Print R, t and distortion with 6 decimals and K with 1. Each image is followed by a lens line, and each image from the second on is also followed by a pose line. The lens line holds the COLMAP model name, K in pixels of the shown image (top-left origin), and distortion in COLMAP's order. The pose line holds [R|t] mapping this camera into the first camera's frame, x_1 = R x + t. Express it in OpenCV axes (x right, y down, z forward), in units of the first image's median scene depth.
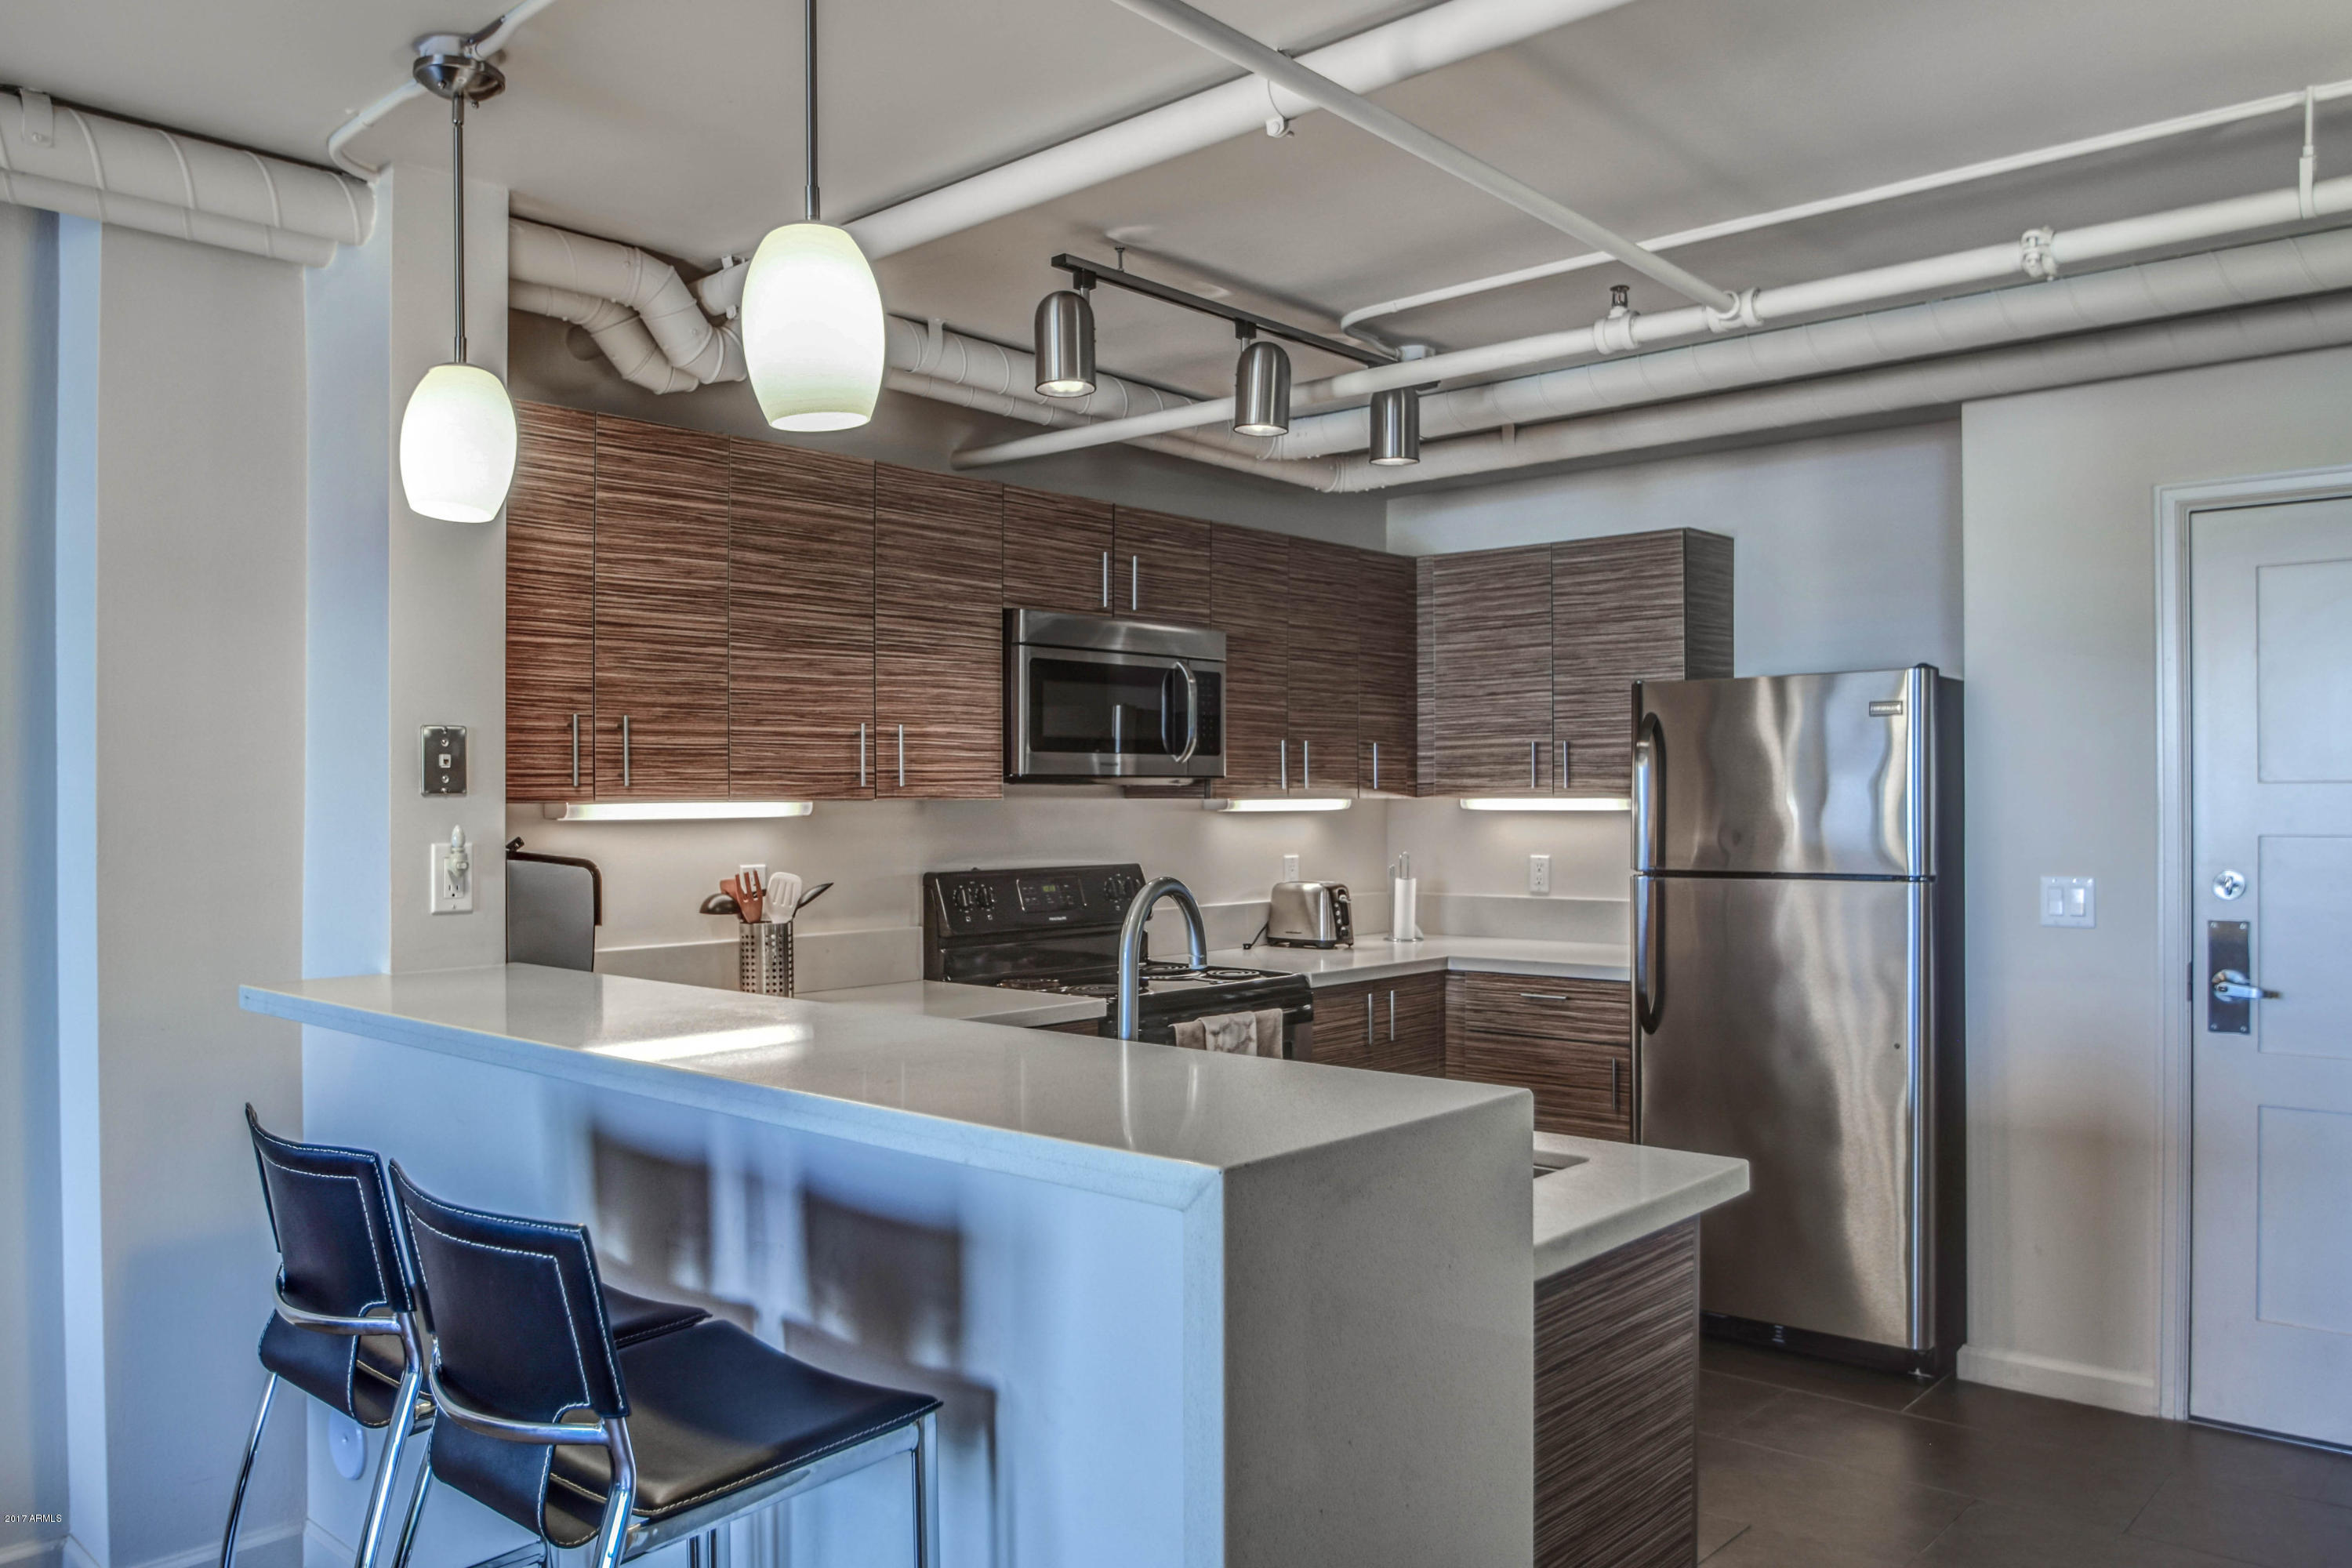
lens RADIAL K [[1720.9, 0, 1174.5], [0, 1720.9, 799.2], [0, 0, 1]] dist [-0.055152, 0.003198]
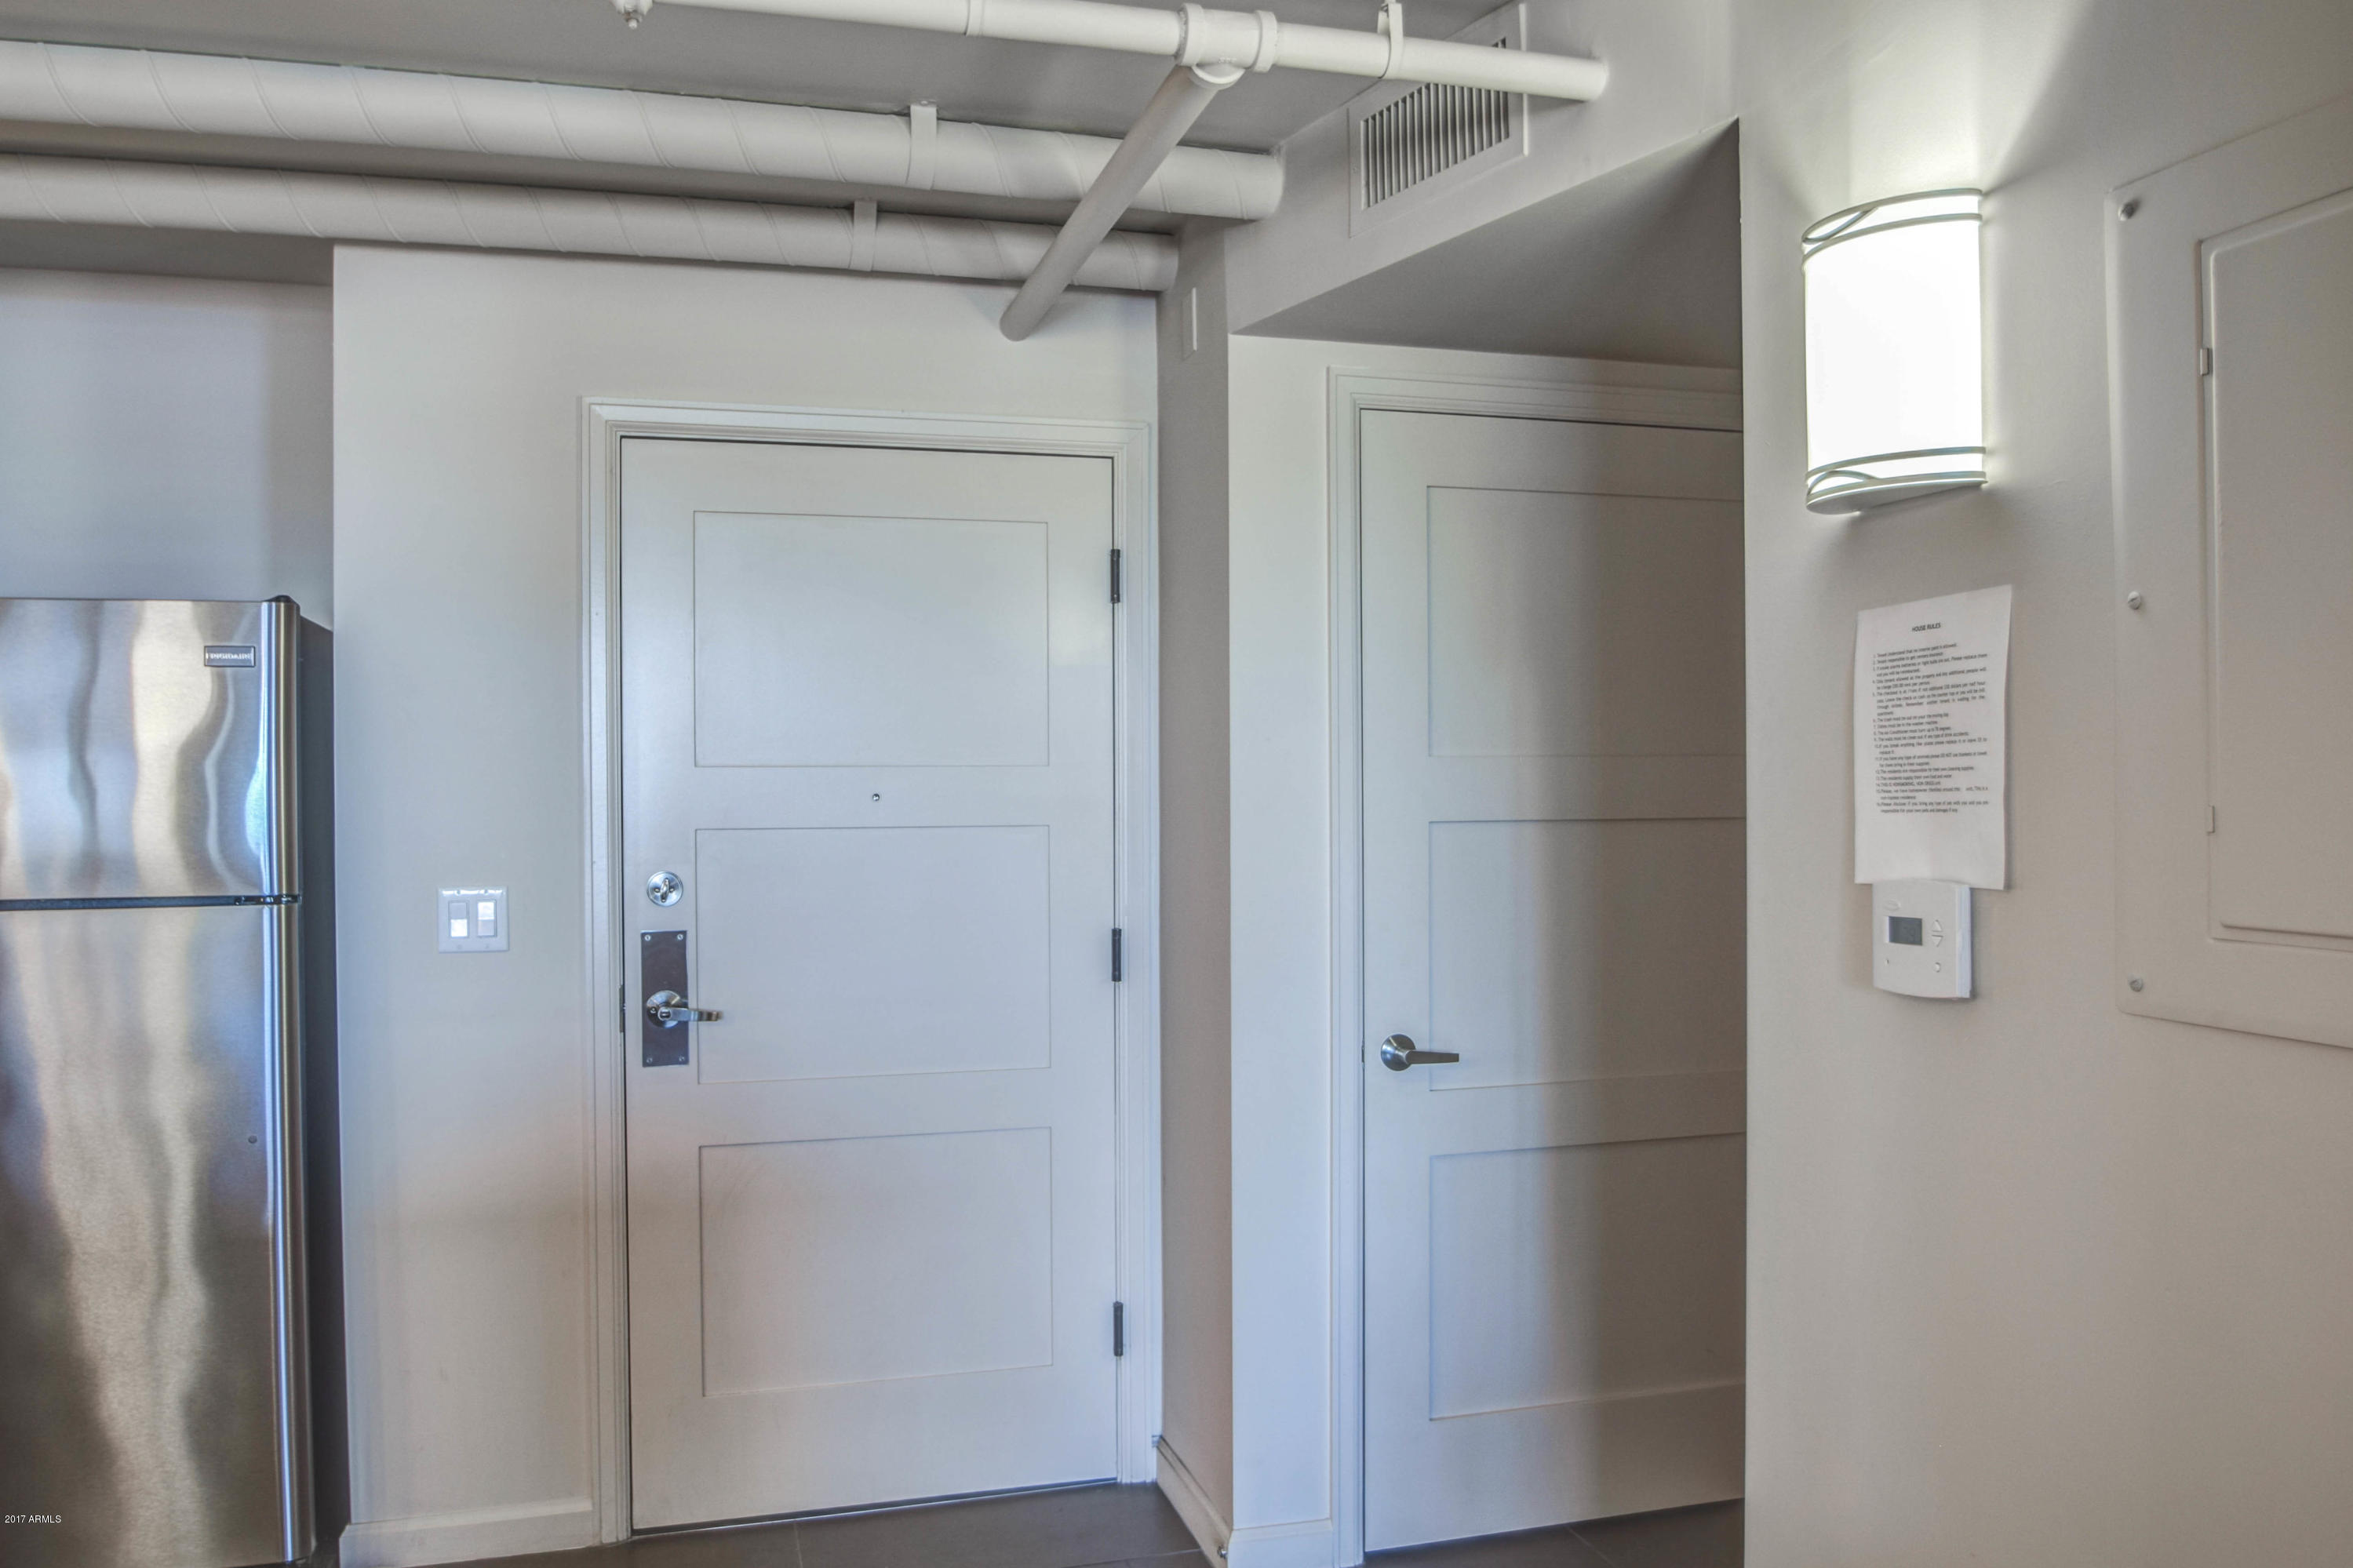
lens RADIAL K [[1736.9, 0, 1170.0], [0, 1736.9, 792.9], [0, 0, 1]] dist [-0.049279, 0.001125]
pose [[0.532937, -0.005781, 0.846135, 0.028460], [0.002629, 0.999983, 0.005176, -0.000183], [-0.846151, -0.000534, 0.532943, 0.270765]]
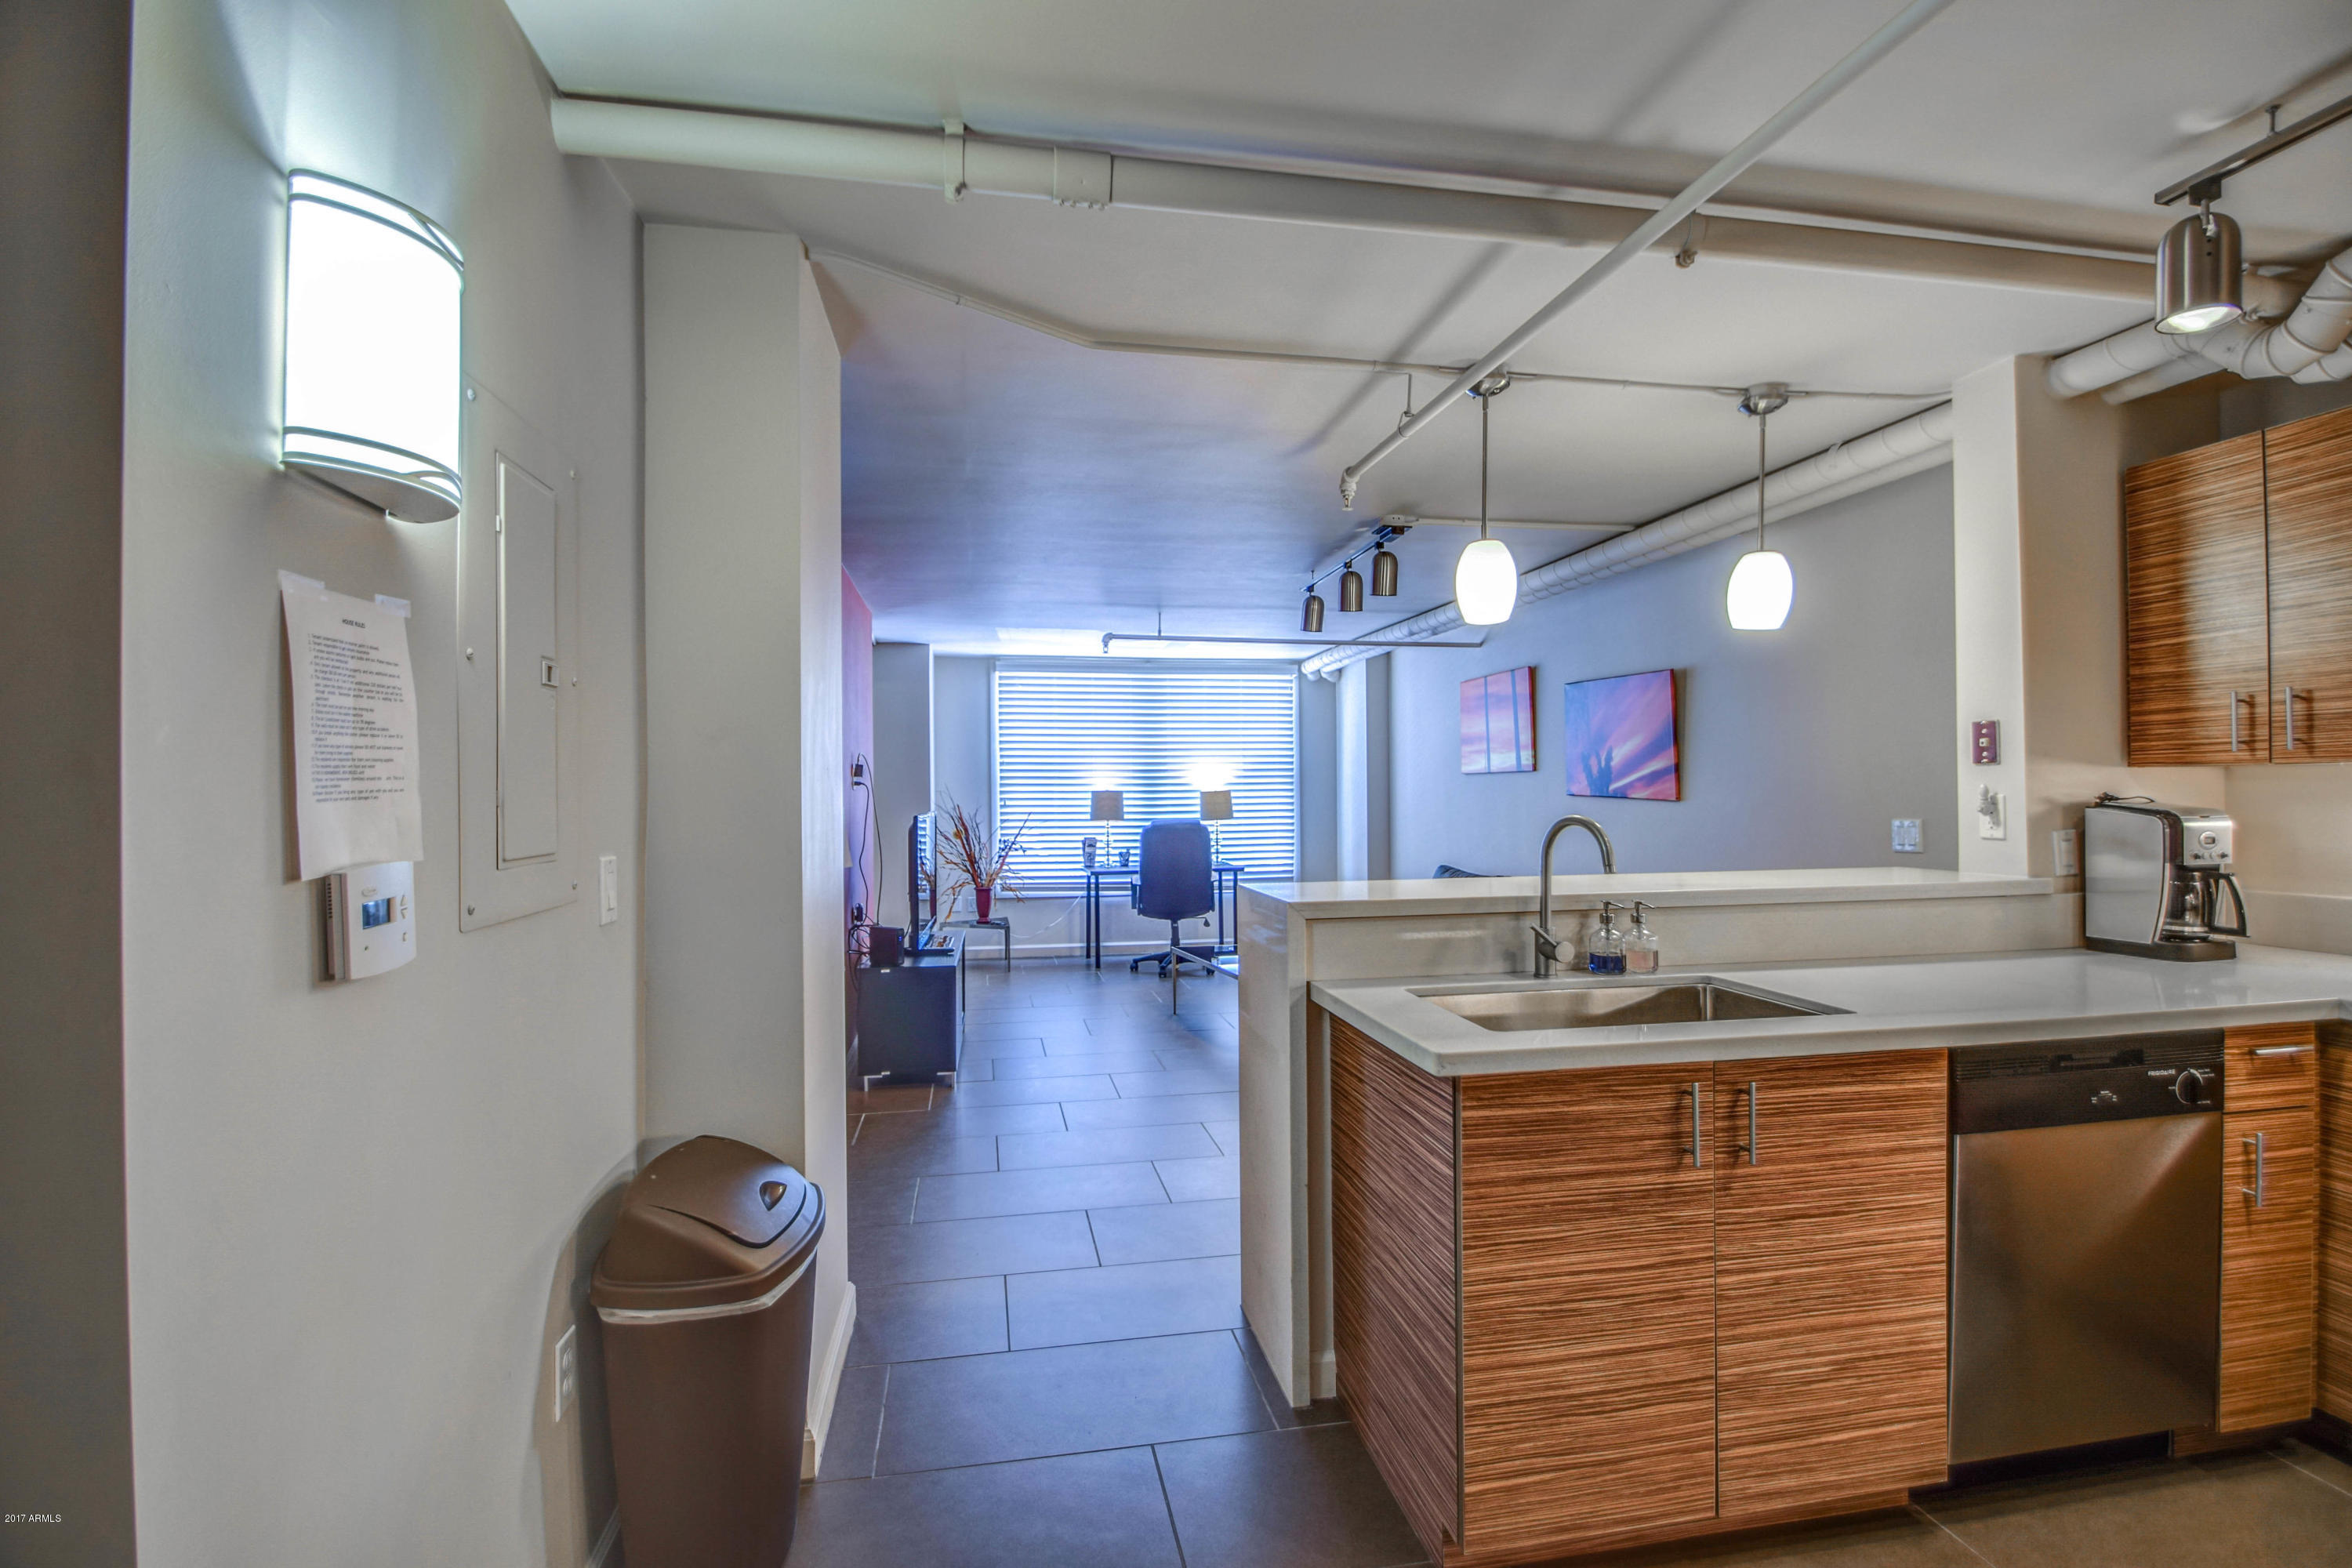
lens RADIAL K [[1050.7, 0, 1171.2], [0, 1050.7, 789.7], [0, 0, 1]] dist [0.005692, -0.012862]
pose [[-0.612272, 0.009293, -0.790593, 0.504562], [0.013097, 0.999913, 0.001610, 0.006068], [0.790539, -0.009369, -0.612340, 0.622114]]
